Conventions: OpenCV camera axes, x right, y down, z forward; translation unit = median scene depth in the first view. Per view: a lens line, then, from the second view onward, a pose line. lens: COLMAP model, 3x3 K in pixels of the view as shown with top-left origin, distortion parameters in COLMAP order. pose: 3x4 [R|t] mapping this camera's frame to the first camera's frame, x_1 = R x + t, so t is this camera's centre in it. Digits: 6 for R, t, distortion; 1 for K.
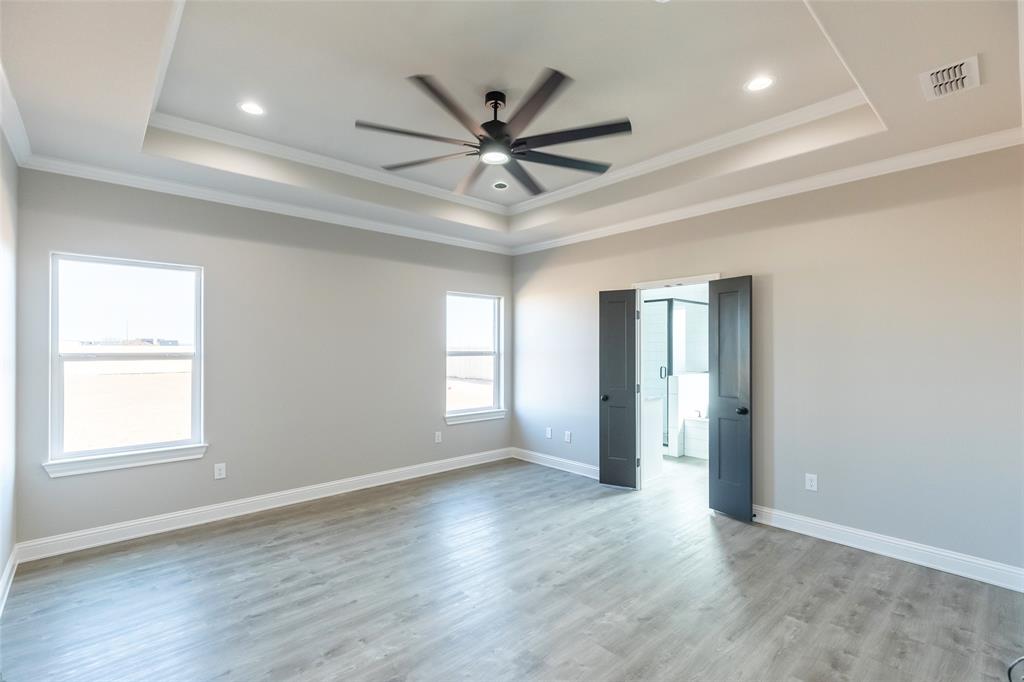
lens RADIAL K [[463.6, 0, 512.5], [0, 463.6, 344.2], [0, 0, 1]] dist [0.013855, 0.000266]
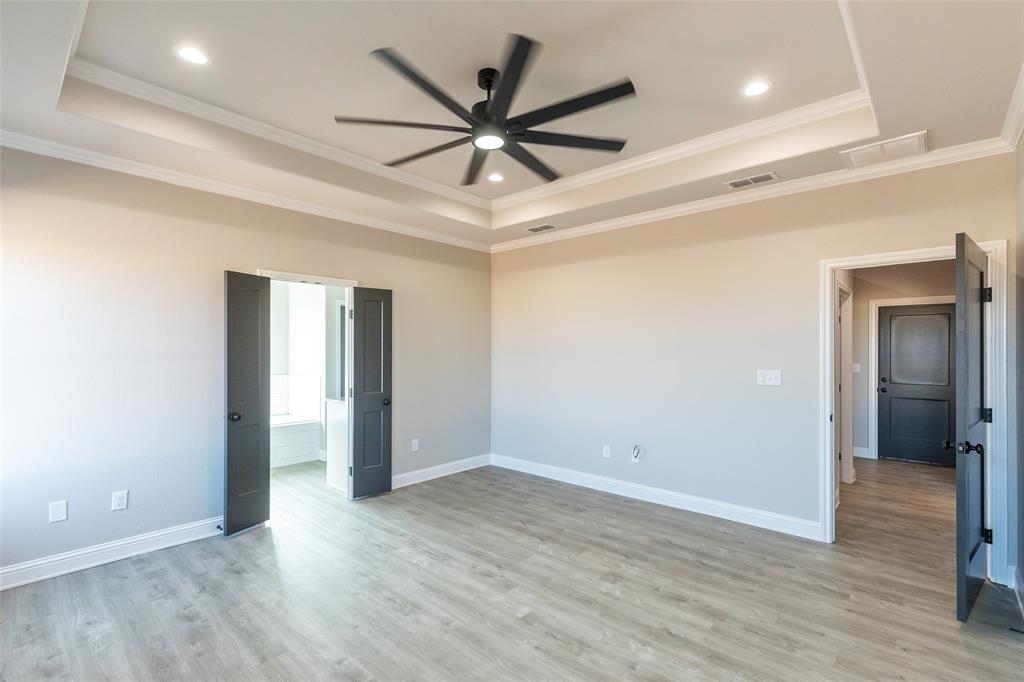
lens RADIAL K [[463.6, 0, 511.3], [0, 463.6, 348.0], [0, 0, 1]] dist [0.013855, 0.000266]
pose [[-0.093807, 0.002242, 0.995588, -0.803446], [-0.011670, 0.999926, -0.003351, 0.005214], [-0.995522, -0.011932, -0.093774, 0.877524]]
